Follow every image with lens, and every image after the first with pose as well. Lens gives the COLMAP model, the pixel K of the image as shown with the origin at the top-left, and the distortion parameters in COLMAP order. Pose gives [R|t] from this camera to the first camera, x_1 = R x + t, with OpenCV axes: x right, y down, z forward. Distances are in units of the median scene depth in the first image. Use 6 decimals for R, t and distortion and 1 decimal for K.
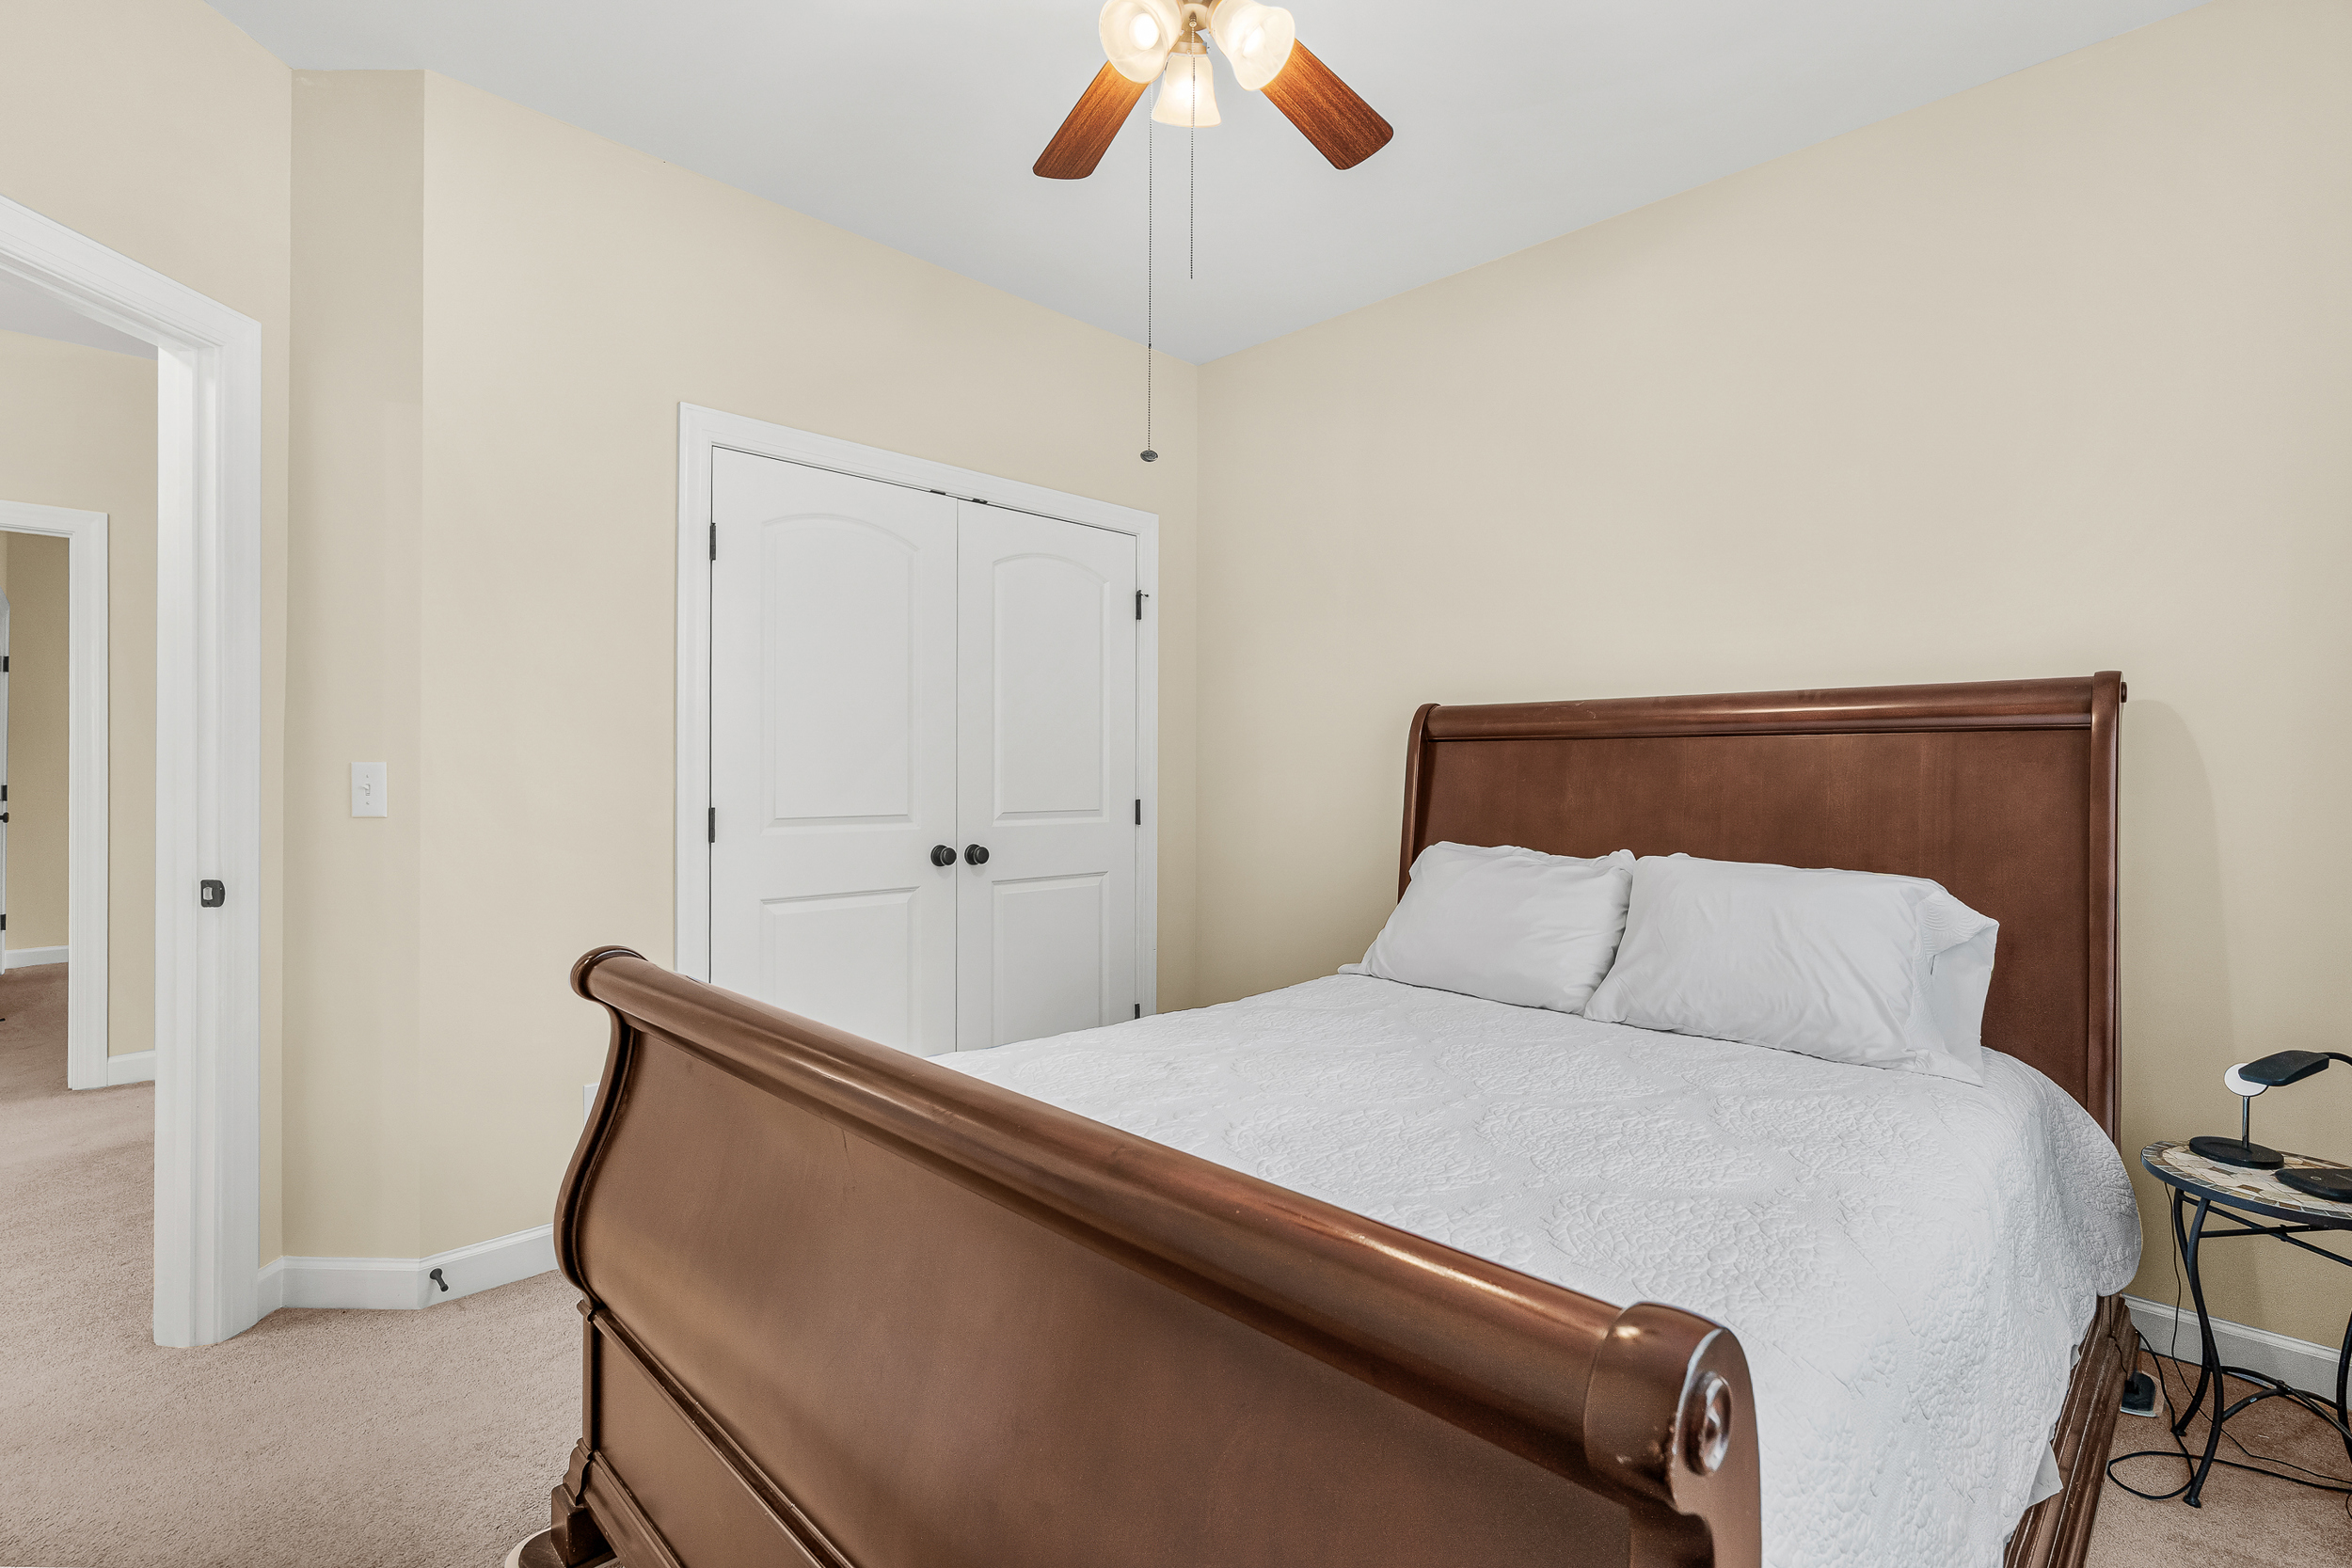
lens RADIAL K [[1075.2, 0, 1180.1], [0, 1075.2, 783.0], [0, 0, 1]] dist [-0.003698, -0.000733]
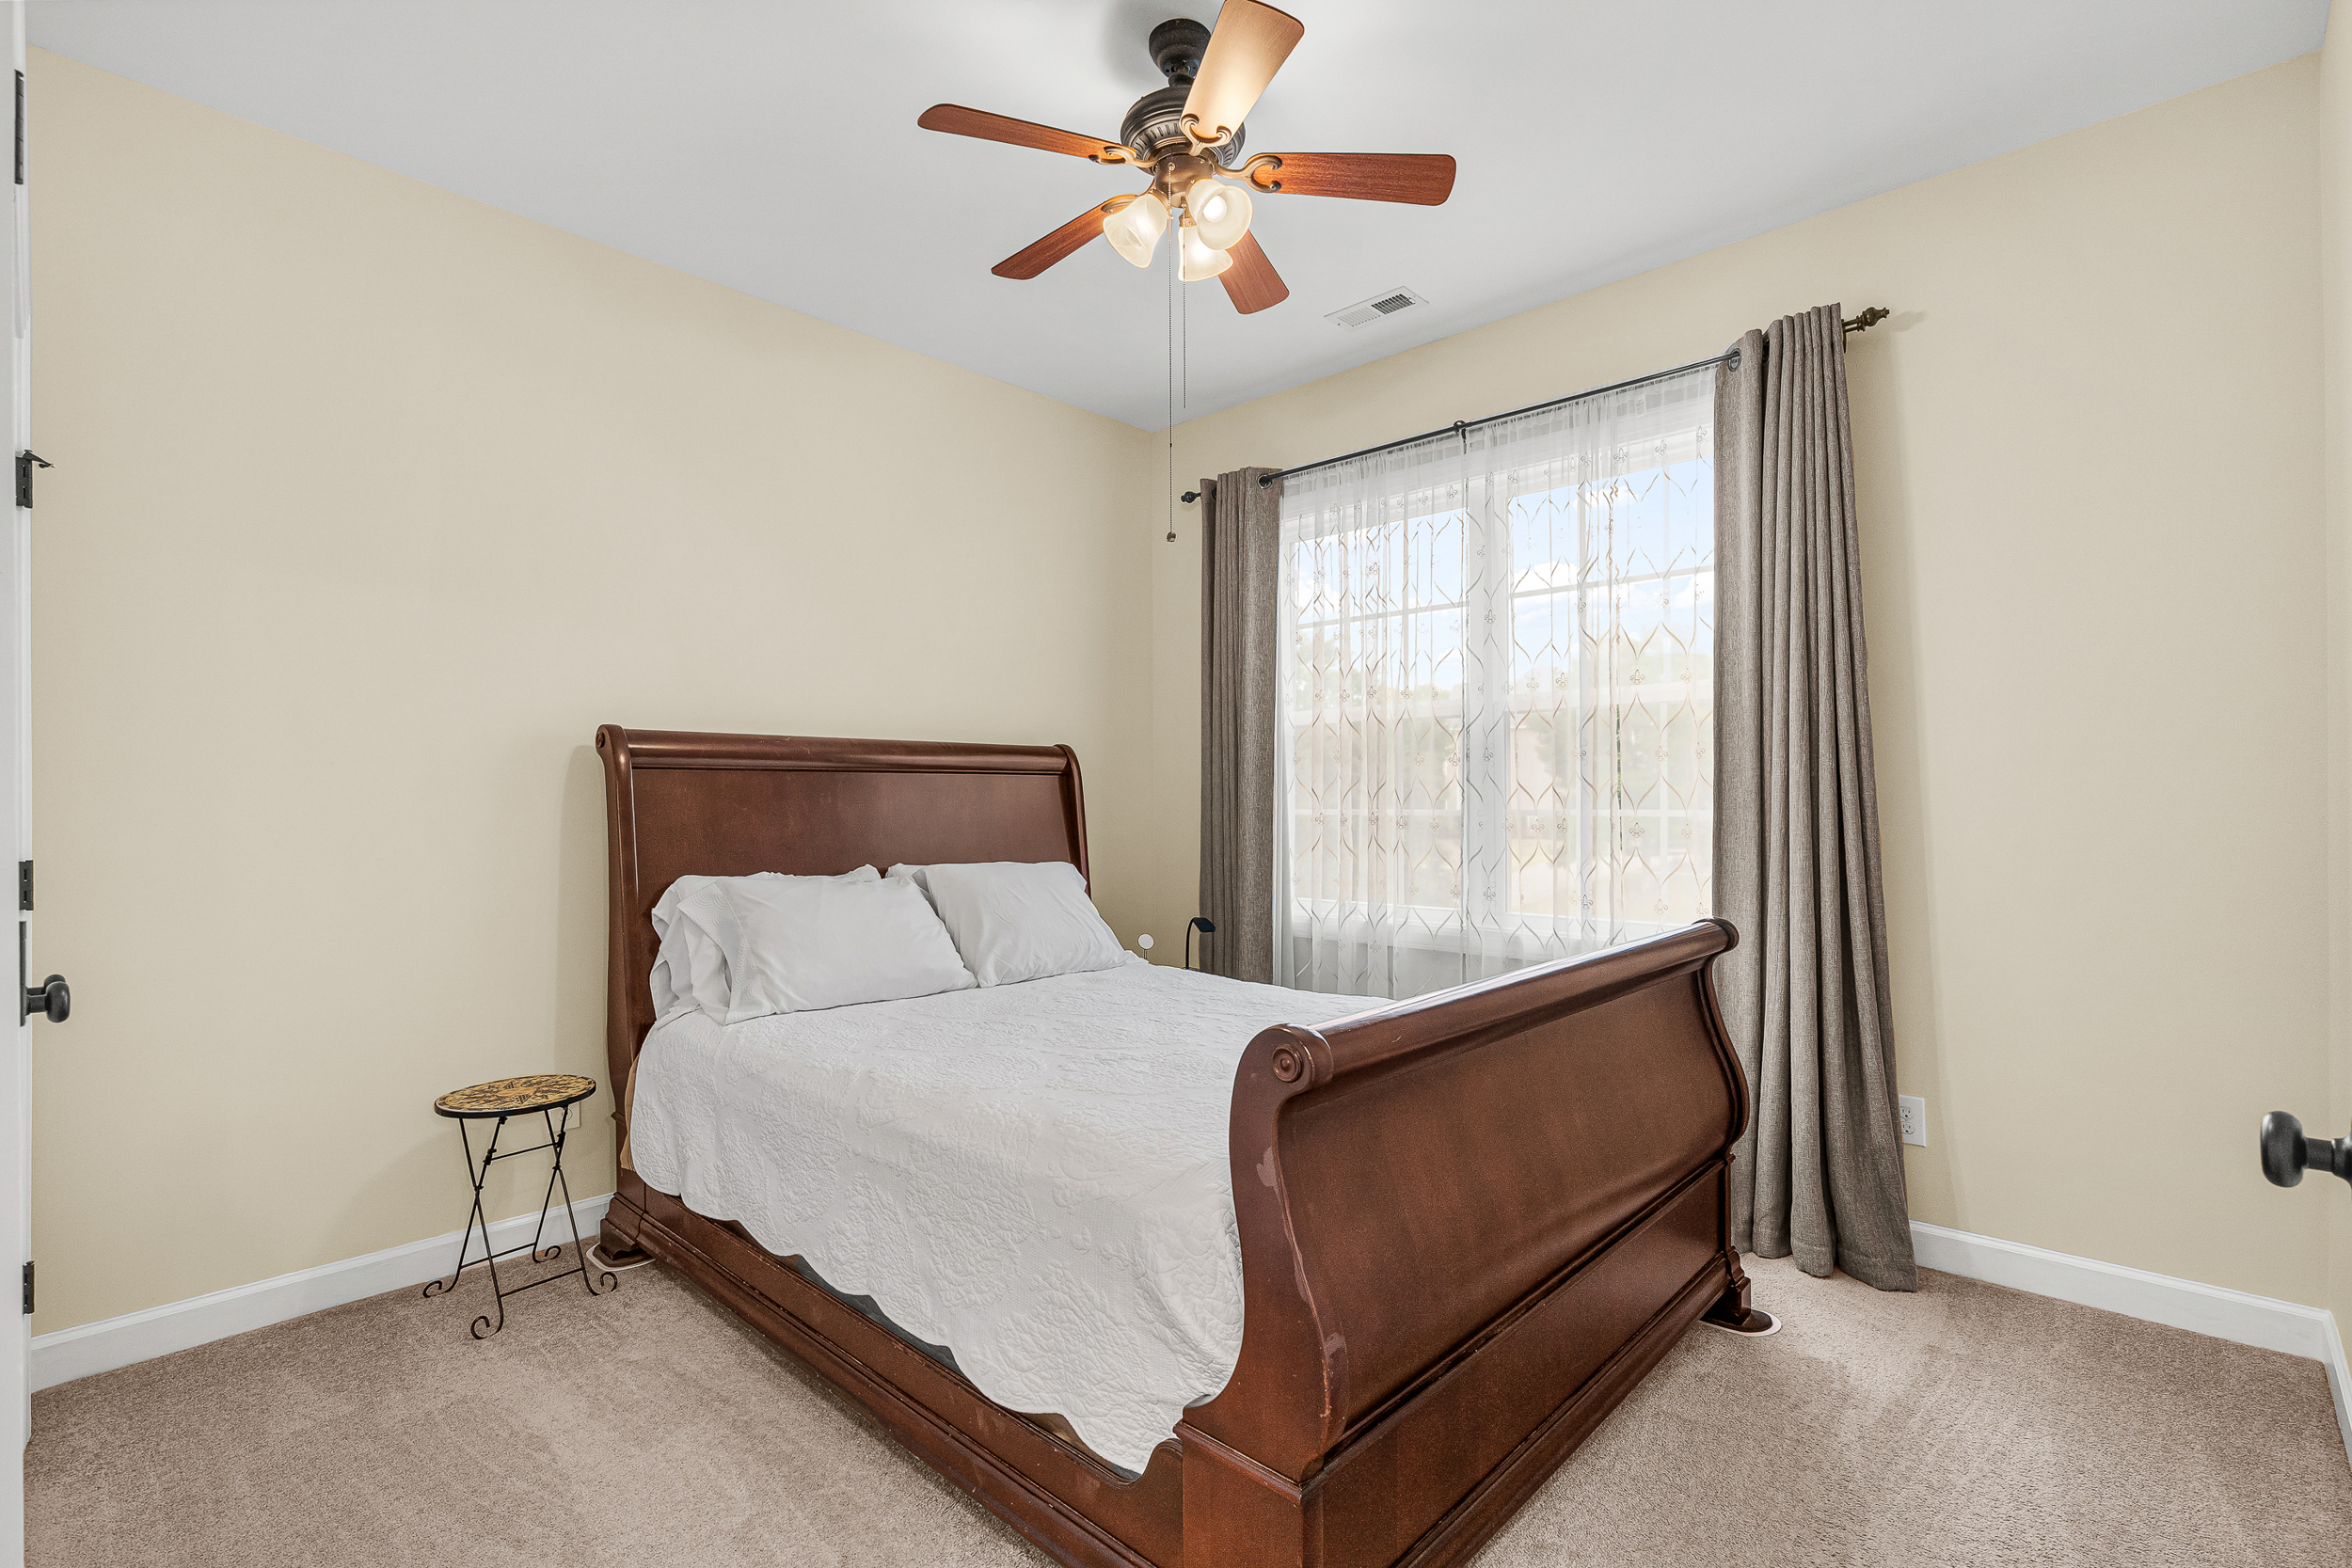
lens RADIAL K [[1075.2, 0, 1177.3], [0, 1075.2, 796.1], [0, 0, 1]] dist [-0.003698, -0.000733]
pose [[-0.021286, 0.003399, 0.999768, -0.652637], [0.016615, 0.999857, -0.003046, -0.004821], [-0.999635, 0.016546, -0.021340, 0.546761]]
